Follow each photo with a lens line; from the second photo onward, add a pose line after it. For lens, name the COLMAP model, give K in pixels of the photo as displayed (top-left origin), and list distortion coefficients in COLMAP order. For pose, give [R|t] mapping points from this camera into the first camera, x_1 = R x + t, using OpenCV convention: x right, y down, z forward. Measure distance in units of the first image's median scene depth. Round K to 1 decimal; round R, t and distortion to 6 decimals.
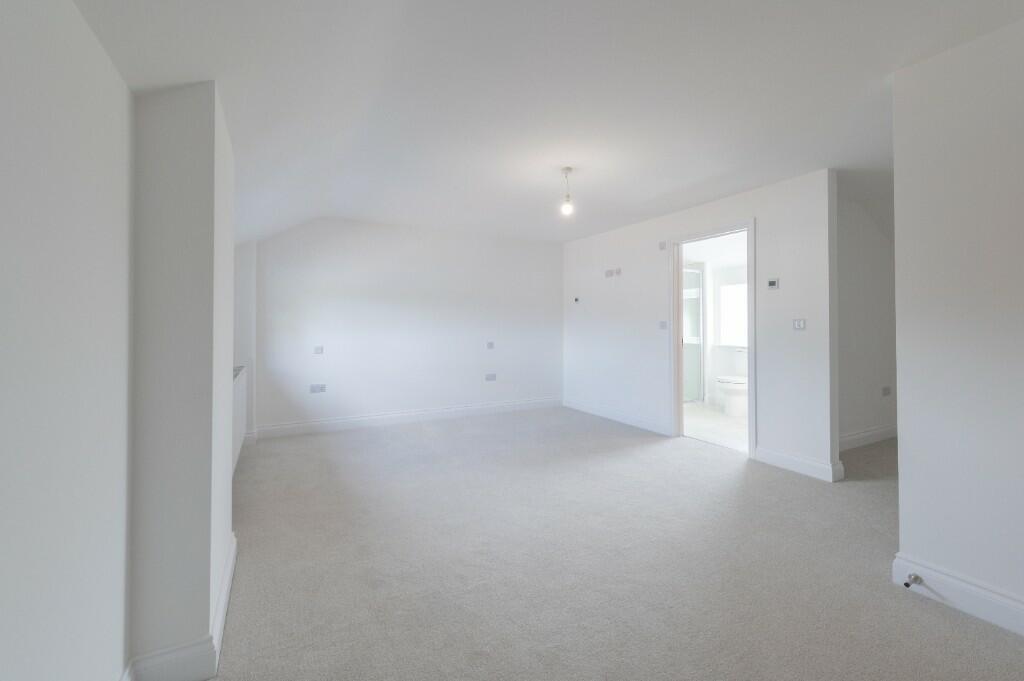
lens RADIAL K [[440.3, 0, 512.3], [0, 440.3, 312.6], [0, 0, 1]] dist [0.000726, 0.000021]
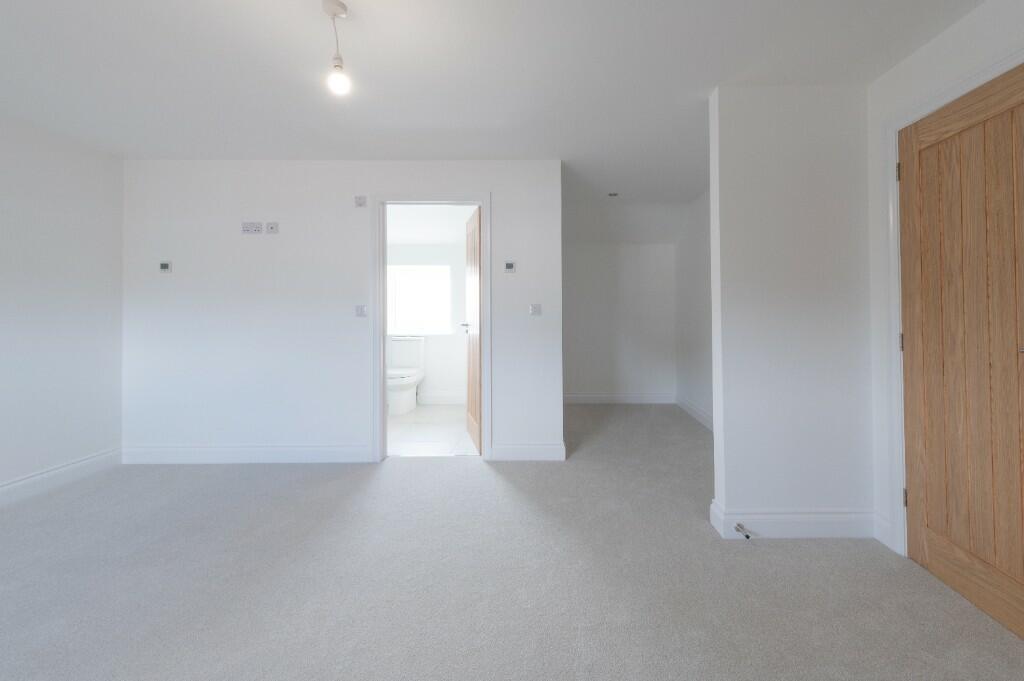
lens RADIAL K [[440.3, 0, 512.3], [0, 440.3, 312.6], [0, 0, 1]] dist [0.000726, 0.000021]
pose [[0.459494, 0.000002, 0.888181, -0.189028], [-0.025040, 0.999603, 0.012952, 0.014412], [-0.887828, -0.028192, 0.459311, 0.467993]]
